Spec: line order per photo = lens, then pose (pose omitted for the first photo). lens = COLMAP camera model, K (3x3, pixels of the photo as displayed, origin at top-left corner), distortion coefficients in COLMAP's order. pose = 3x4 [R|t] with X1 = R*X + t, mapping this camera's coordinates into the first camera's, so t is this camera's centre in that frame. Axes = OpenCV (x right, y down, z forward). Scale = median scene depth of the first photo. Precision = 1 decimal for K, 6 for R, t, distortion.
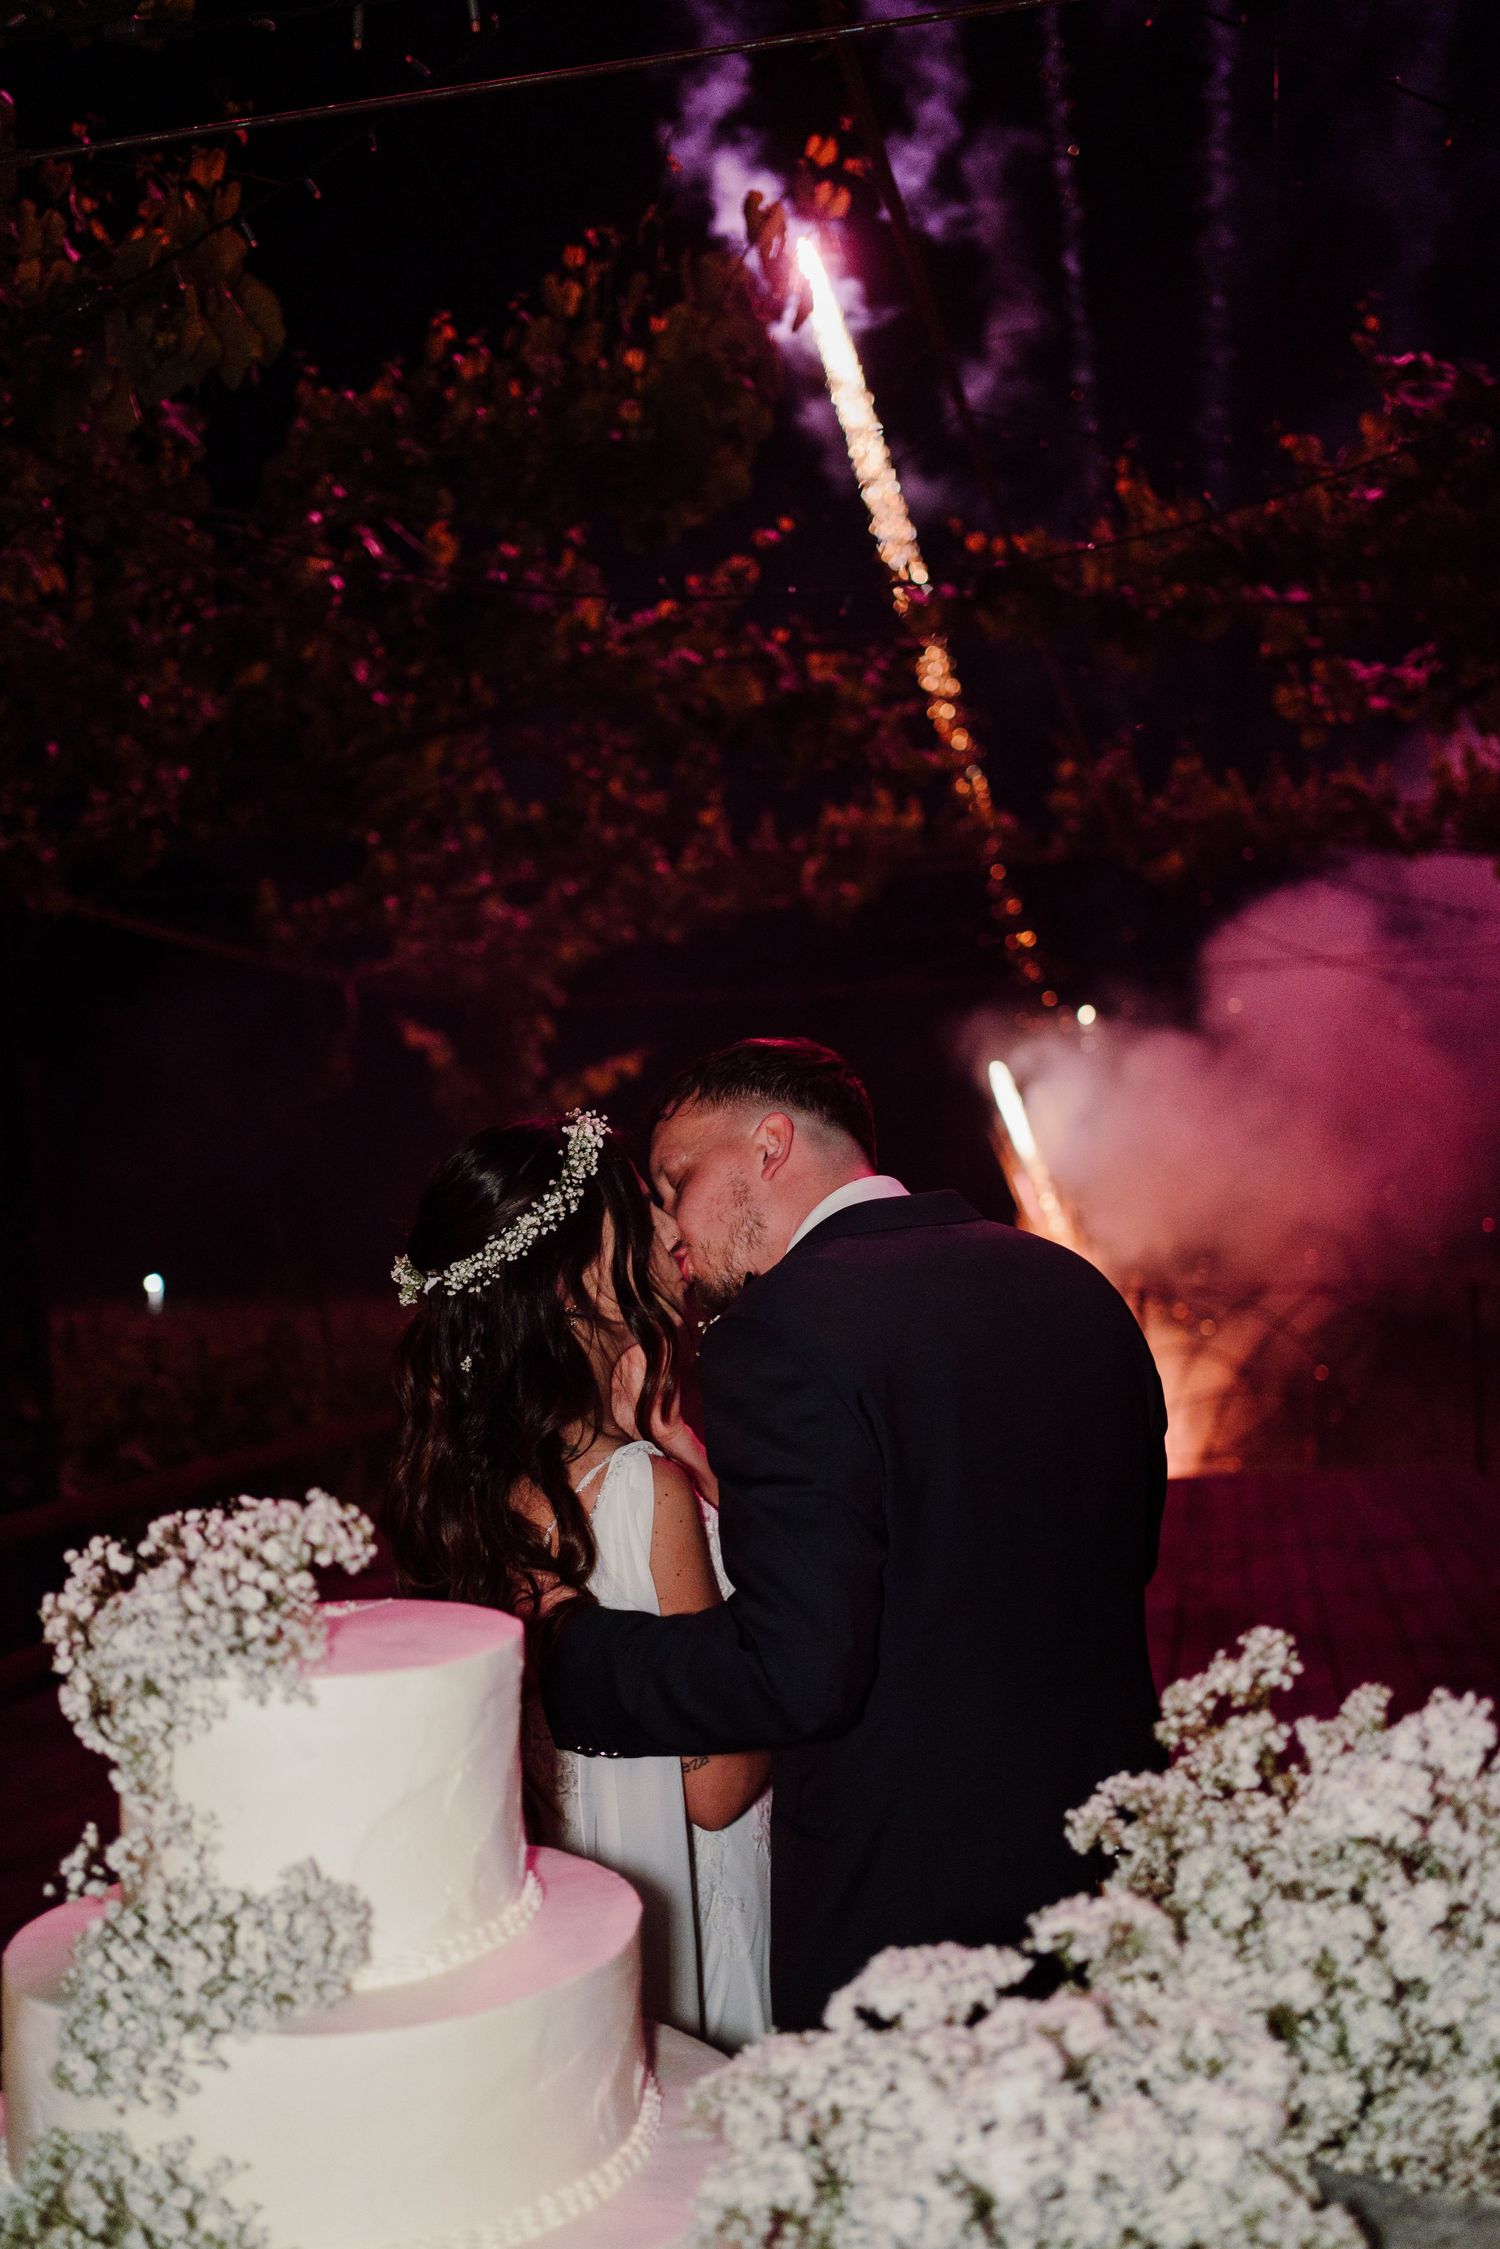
lens RADIAL K [[2278.1, 0, 697.8], [0, 2278.1, 1129.8], [0, 0, 1]] dist [0.004193, 0.015320]
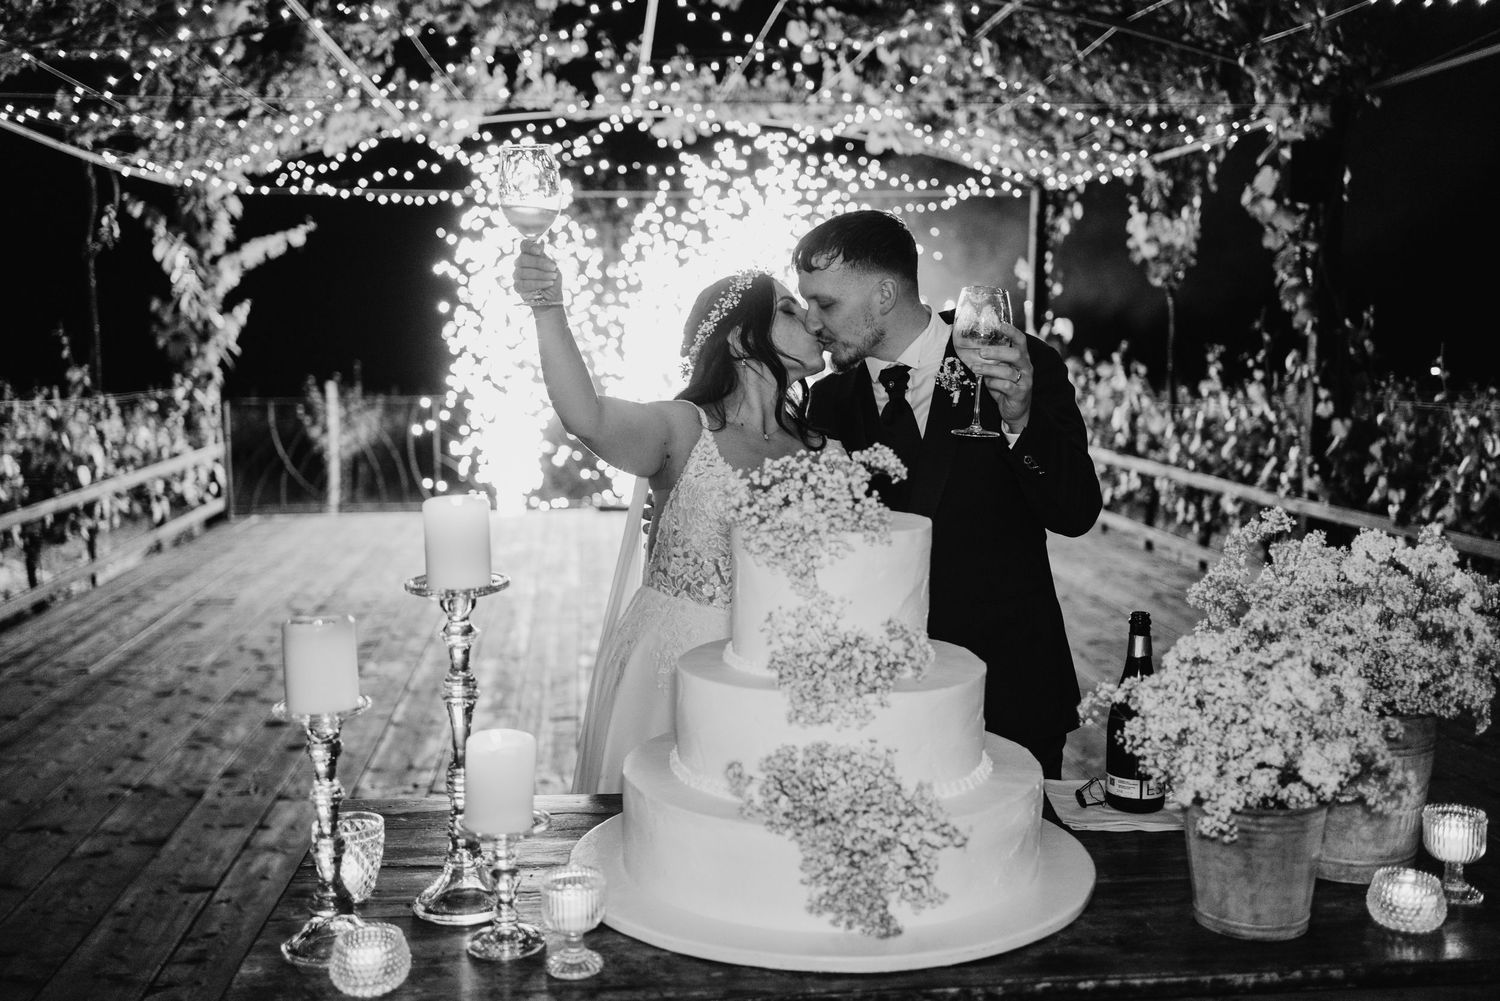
lens RADIAL K [[1519.4, 0, 738.1], [0, 1519.4, 495.1], [0, 0, 1]] dist [0.004193, 0.015320]
pose [[0.946487, -0.000492, 0.322740, -0.753429], [-0.040274, 0.992002, 0.119623, 0.047161], [-0.320218, -0.126220, 0.938898, -0.252145]]
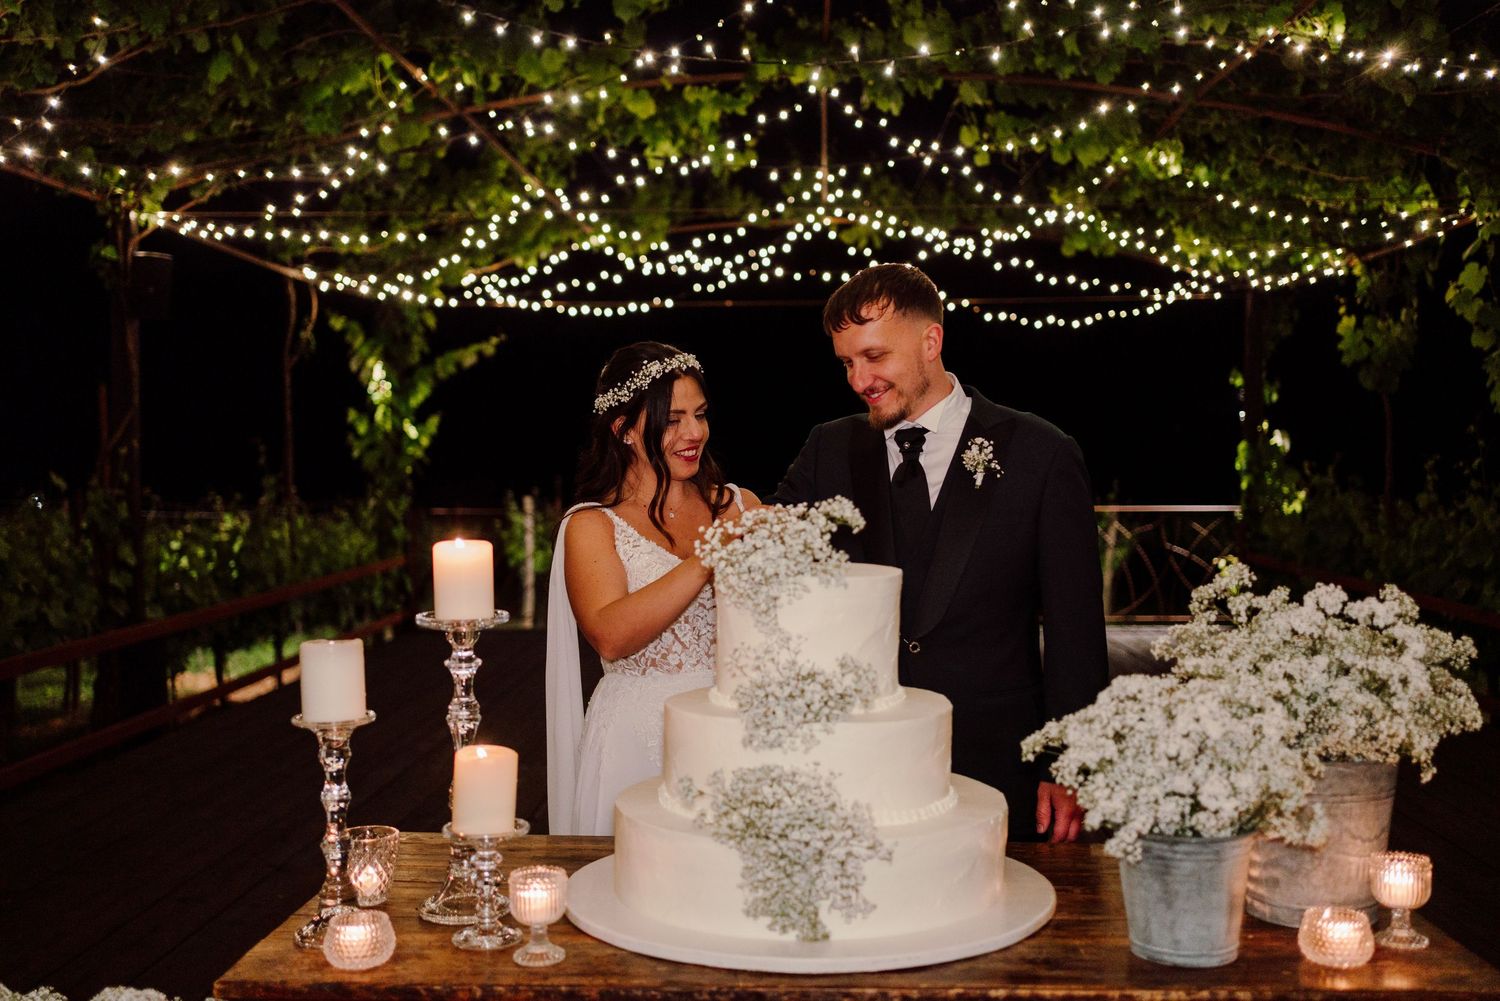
lens RADIAL K [[1610.5, 0, 739.6], [0, 1610.5, 499.9], [0, 0, 1]] dist [0.001092, 0.017533]
pose [[0.982790, 0.029212, 0.182402, -0.572302], [-0.038596, 0.998096, 0.048111, 0.092341], [-0.180650, -0.054323, 0.982046, -0.551168]]
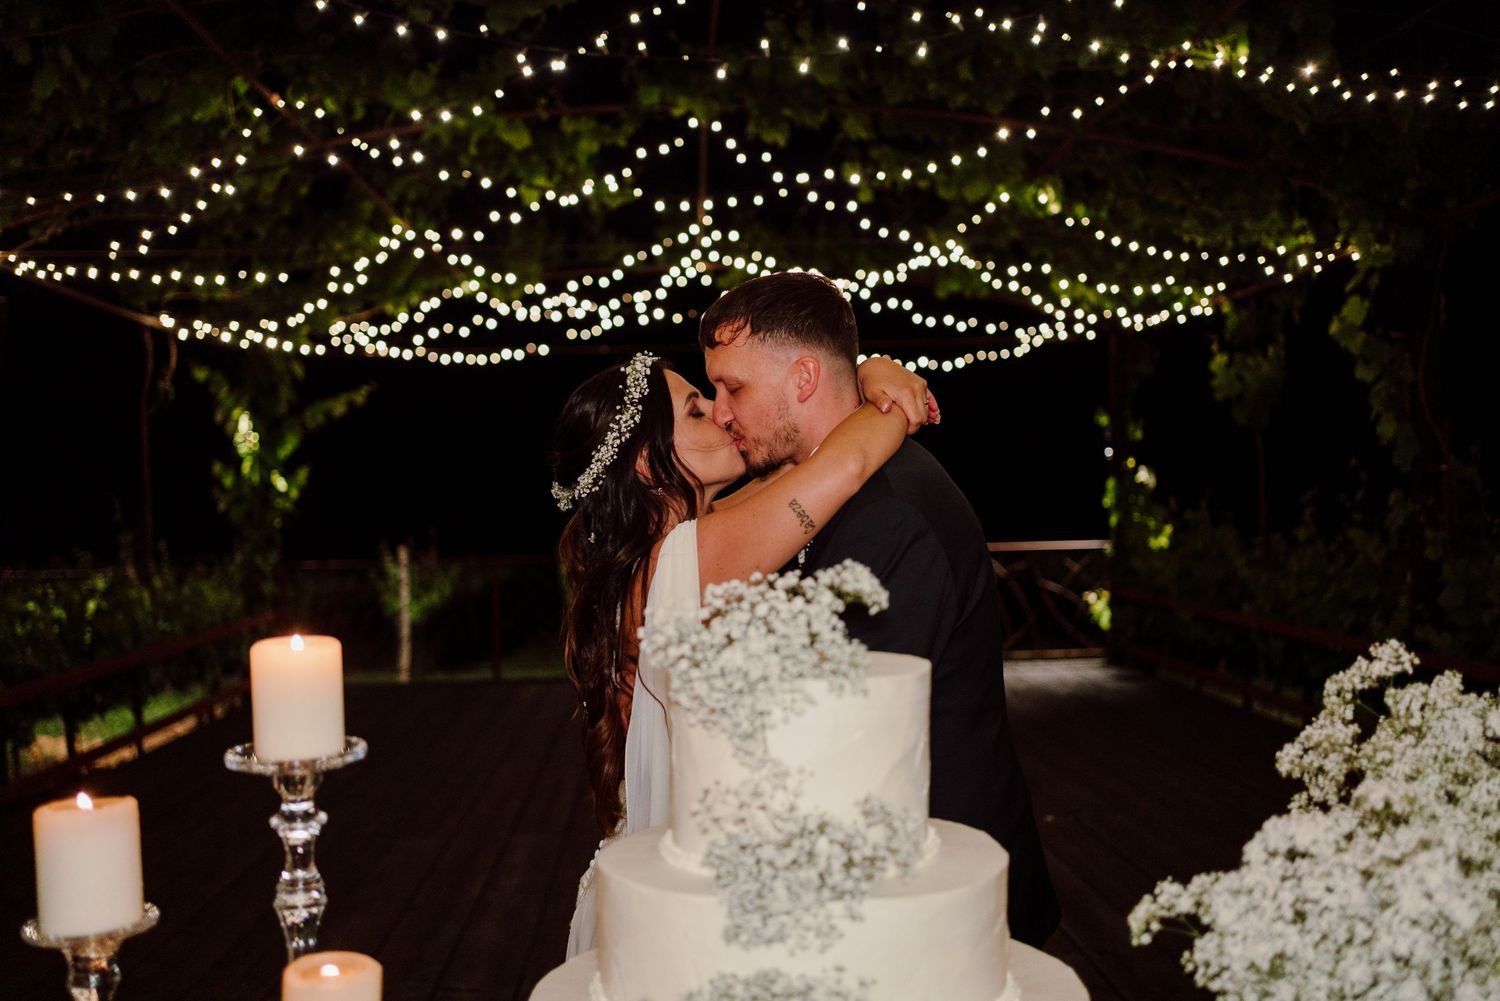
lens RADIAL K [[1519.4, 0, 738.1], [0, 1519.4, 495.1], [0, 0, 1]] dist [0.004193, 0.015320]
pose [[0.963887, 0.016547, 0.265796, -0.534645], [-0.021243, 0.999665, 0.014802, 0.102951], [-0.265462, -0.019913, 0.963916, 0.029591]]
